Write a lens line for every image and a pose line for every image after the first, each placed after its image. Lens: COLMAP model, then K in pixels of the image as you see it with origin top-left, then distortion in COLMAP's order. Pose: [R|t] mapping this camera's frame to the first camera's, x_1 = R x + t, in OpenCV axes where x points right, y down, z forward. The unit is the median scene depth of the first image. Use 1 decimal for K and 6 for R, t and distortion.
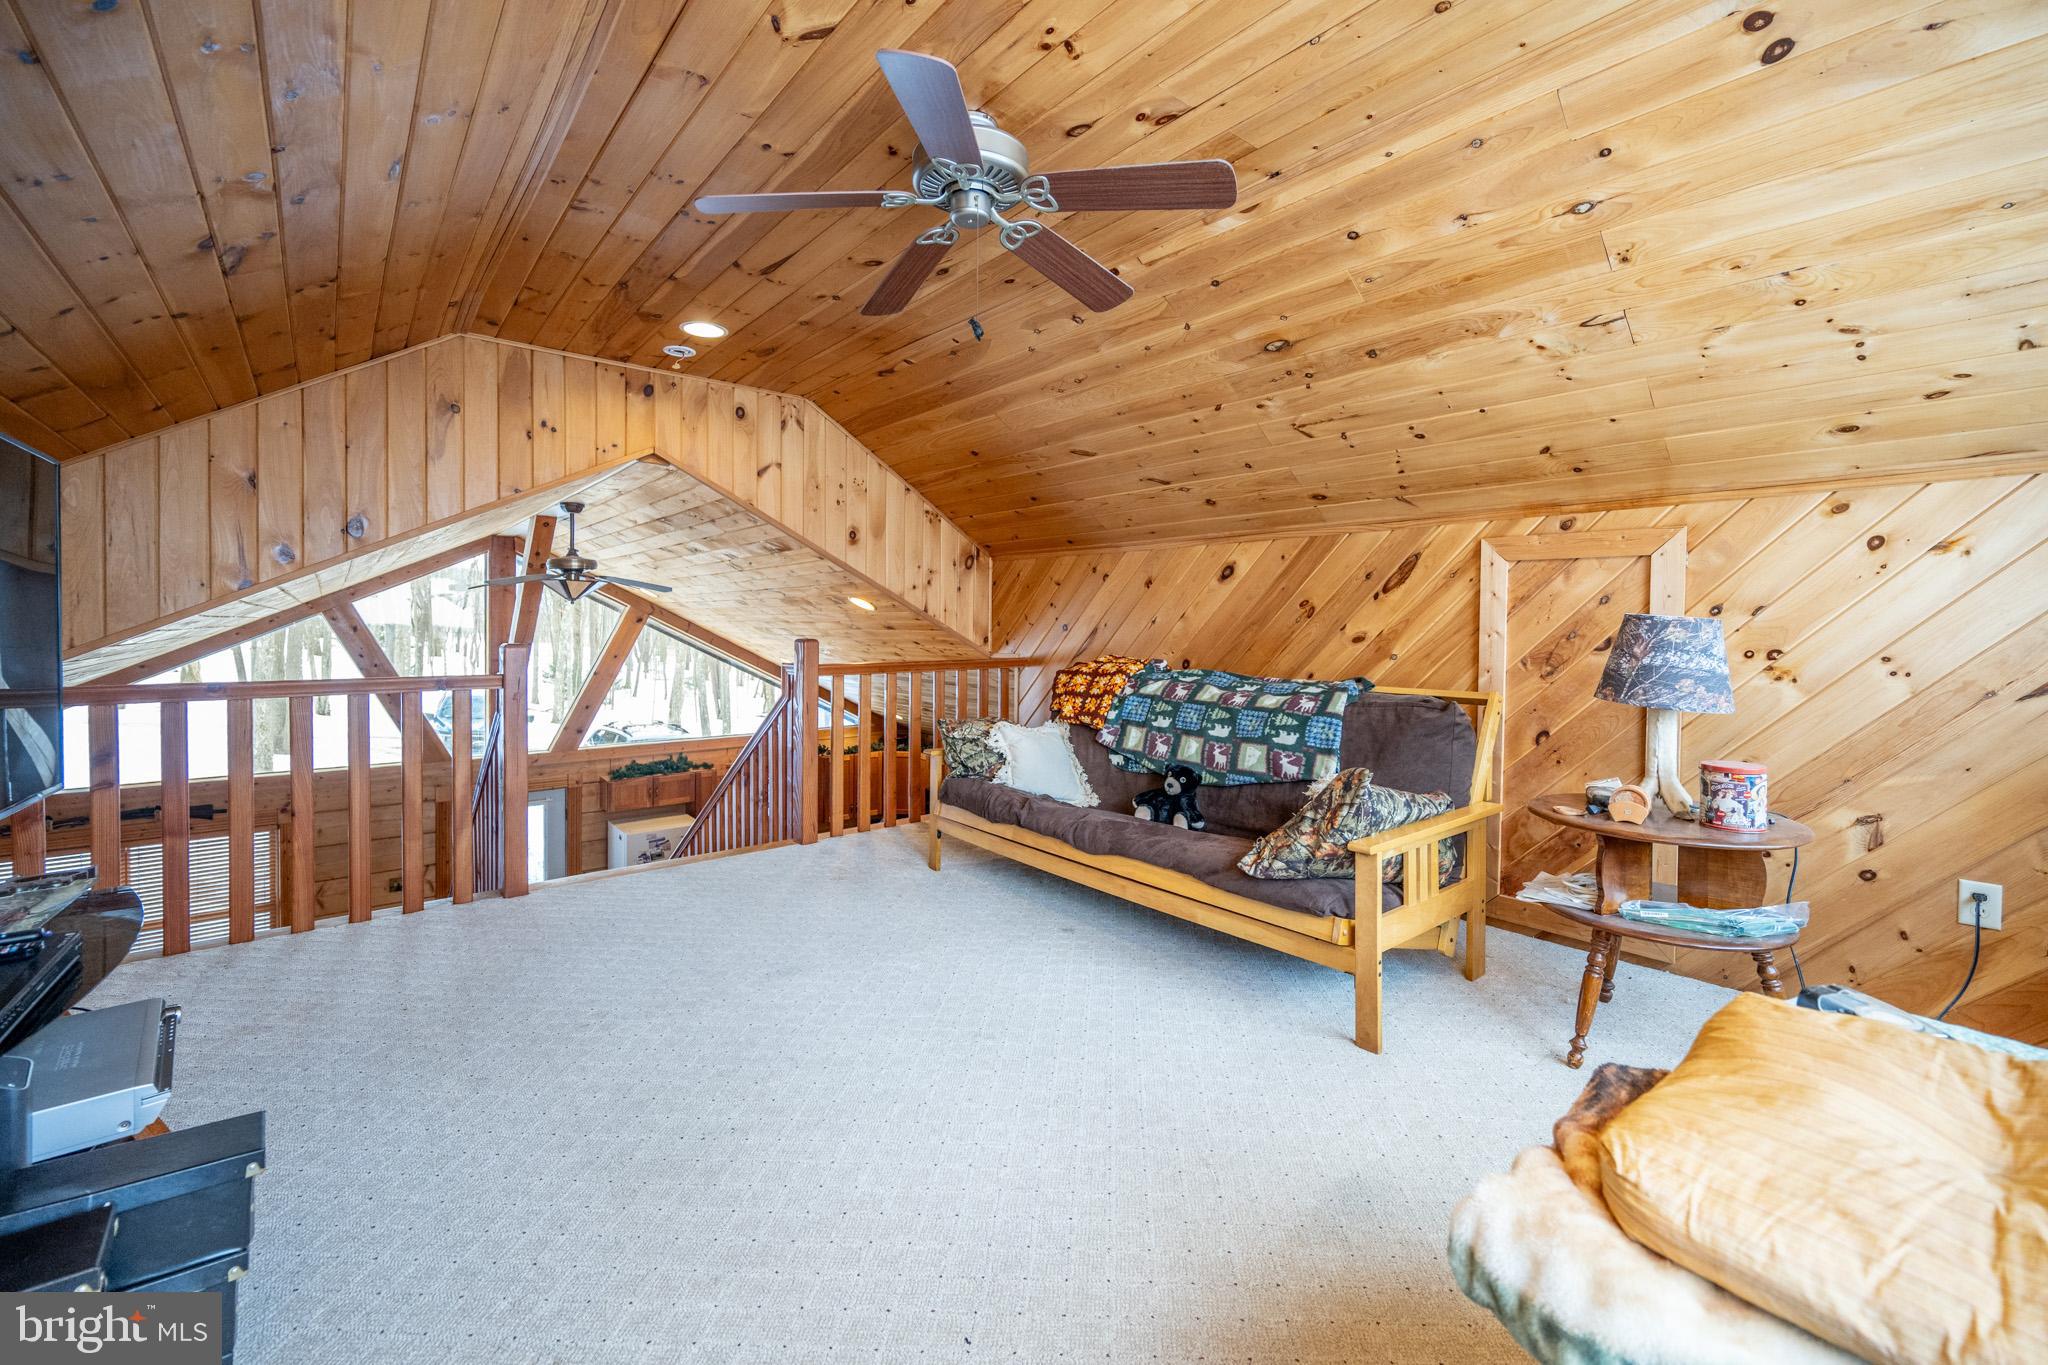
lens RADIAL K [[838.8, 0, 1061.3], [0, 838.8, 663.4], [0, 0, 1]] dist [0.000096, 0.000490]
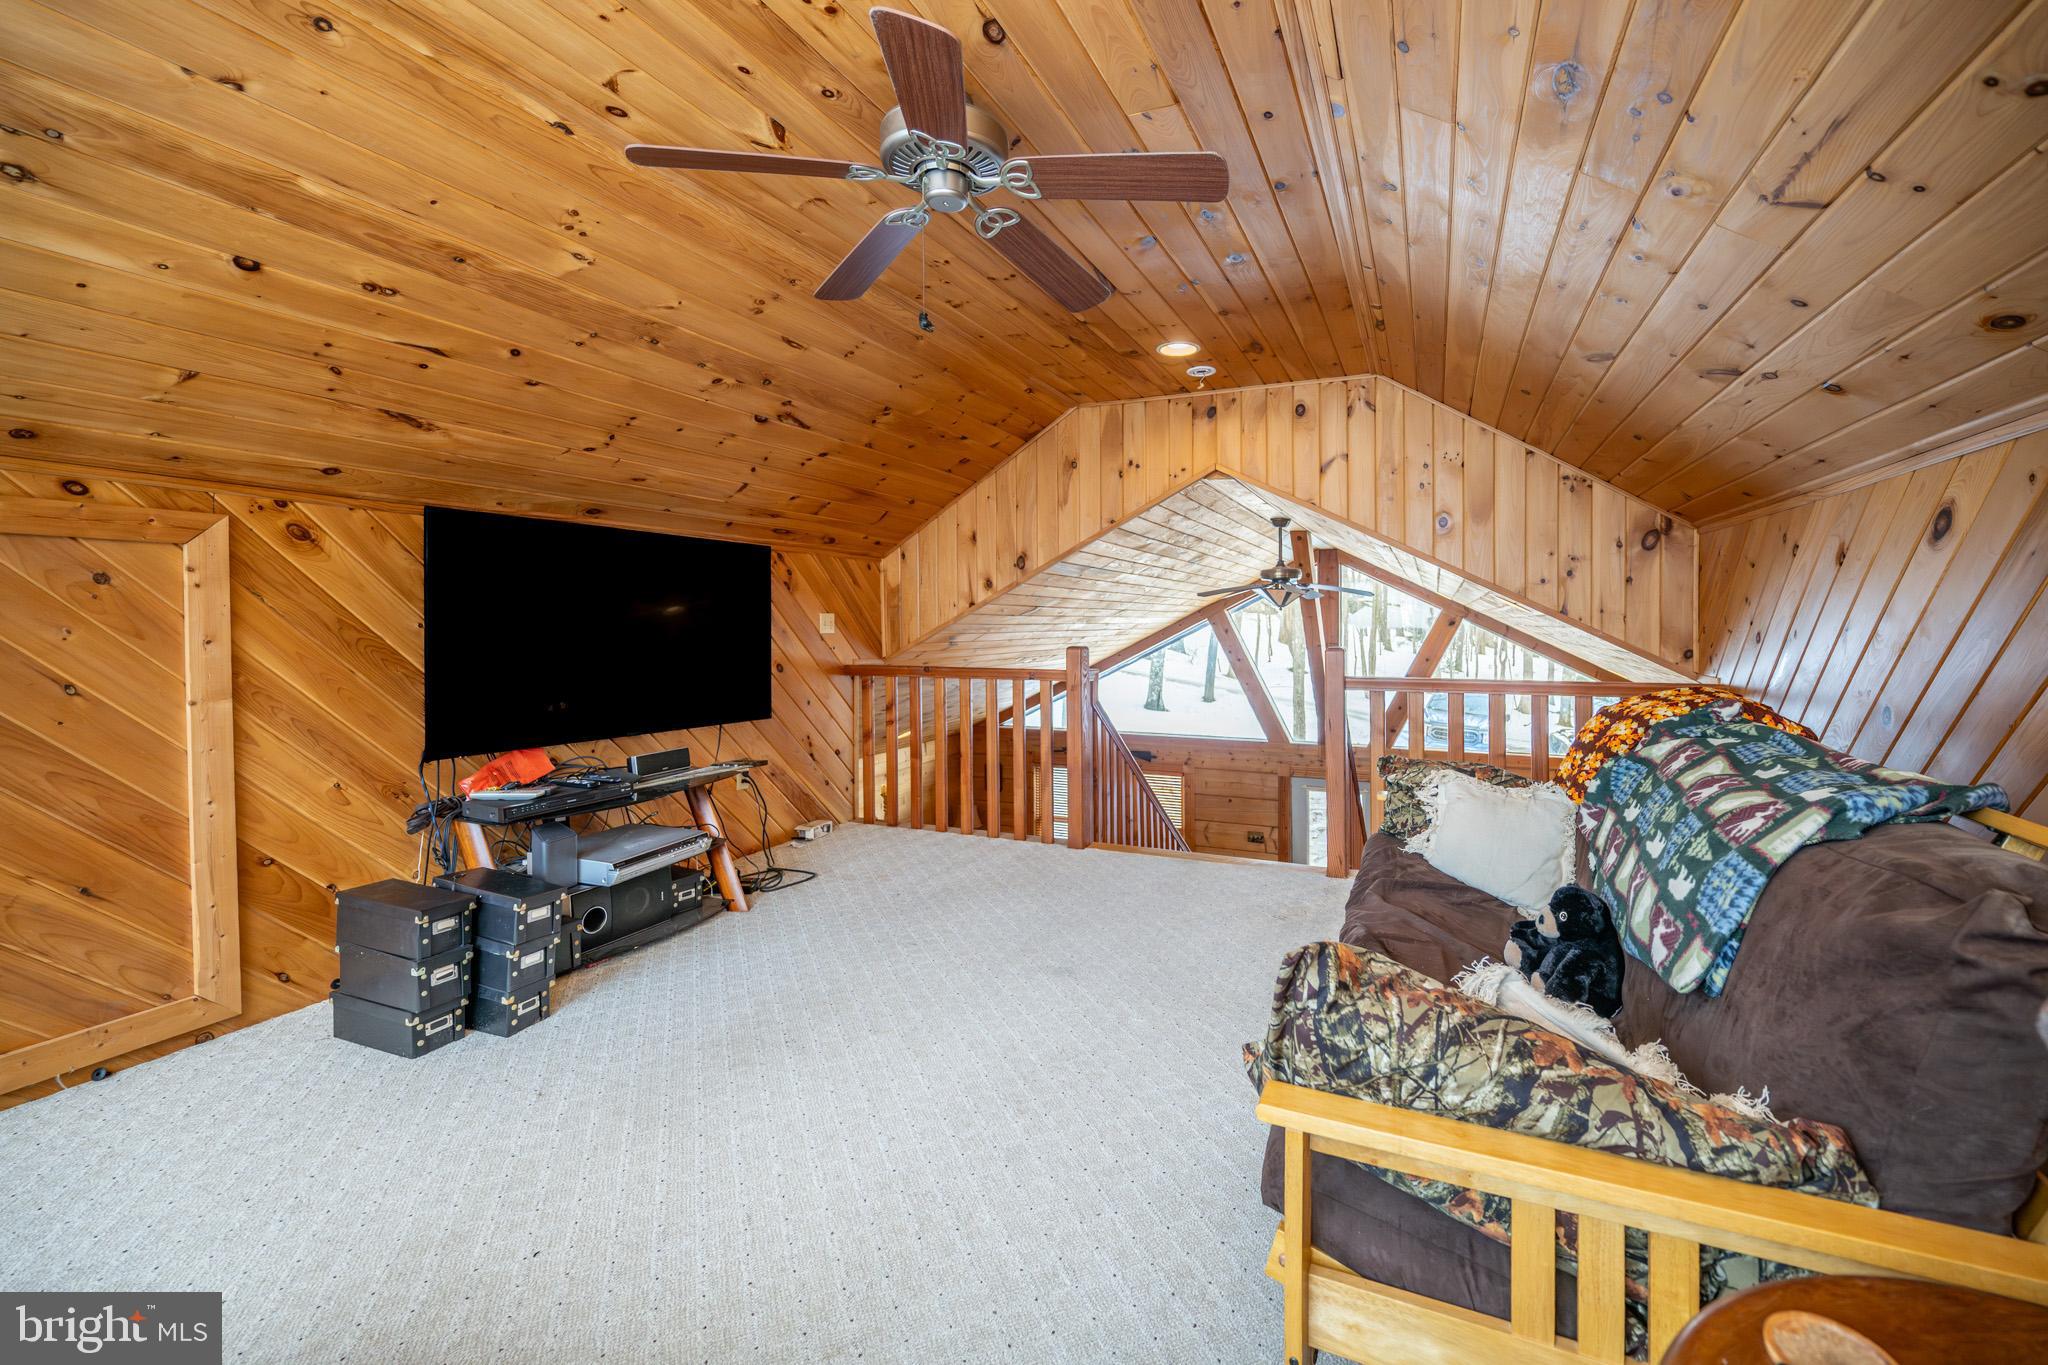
lens RADIAL K [[838.8, 0, 1061.3], [0, 838.8, 663.4], [0, 0, 1]] dist [0.000096, 0.000490]
pose [[0.447173, 0.039340, -0.893582, 0.380918], [-0.039571, 0.998924, 0.024175, -0.023012], [0.893572, 0.024550, 0.448249, 0.348418]]
